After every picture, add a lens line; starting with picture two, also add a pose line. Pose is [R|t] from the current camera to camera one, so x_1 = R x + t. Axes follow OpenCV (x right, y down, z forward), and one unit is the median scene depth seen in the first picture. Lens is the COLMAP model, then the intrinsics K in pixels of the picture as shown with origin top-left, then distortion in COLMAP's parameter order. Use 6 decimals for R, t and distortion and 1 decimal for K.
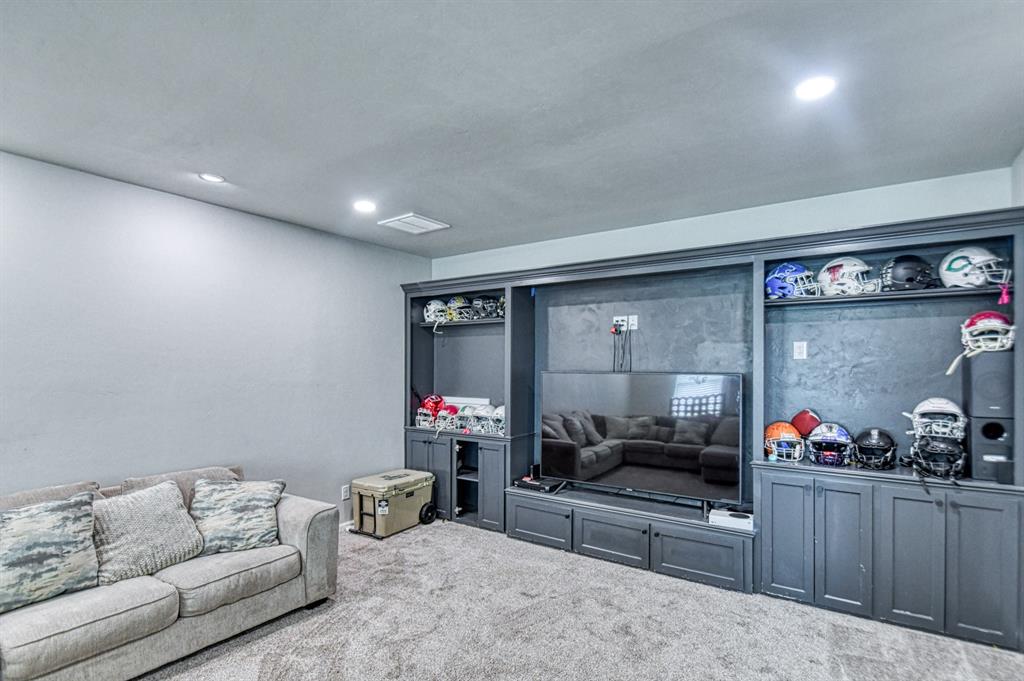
lens RADIAL K [[495.0, 0, 508.3], [0, 495.0, 348.6], [0, 0, 1]] dist [0.002930, 0.000677]
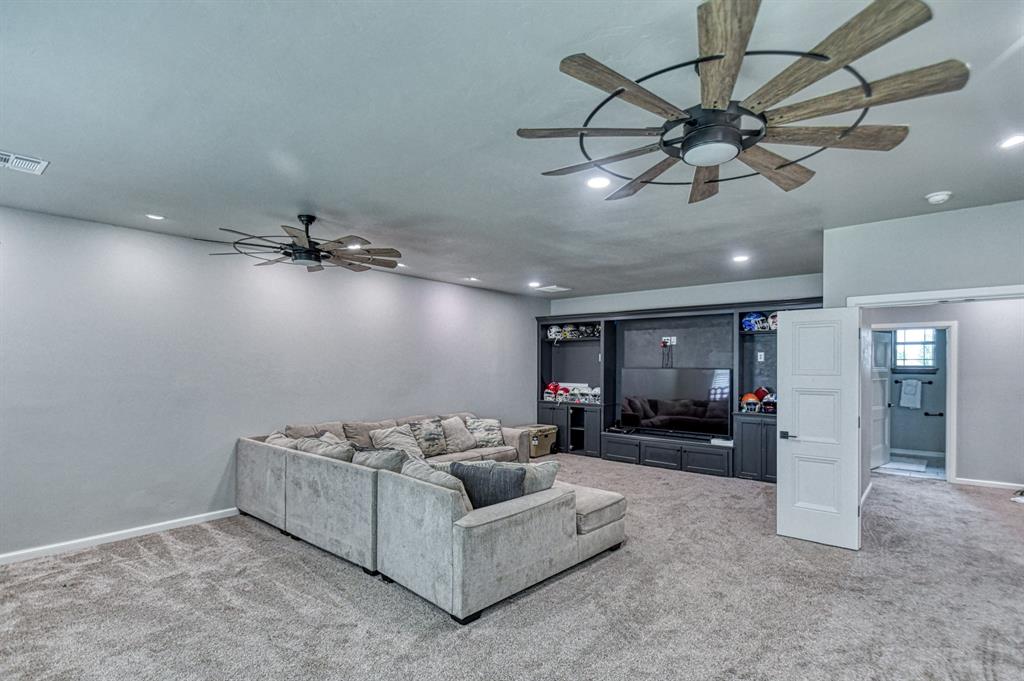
lens RADIAL K [[495.0, 0, 504.4], [0, 495.0, 354.7], [0, 0, 1]] dist [0.002930, 0.000677]
pose [[0.994417, -0.002286, -0.105494, -0.166954], [0.004084, 0.999850, 0.016831, -0.033101], [0.105439, -0.017168, 0.994278, -0.839584]]
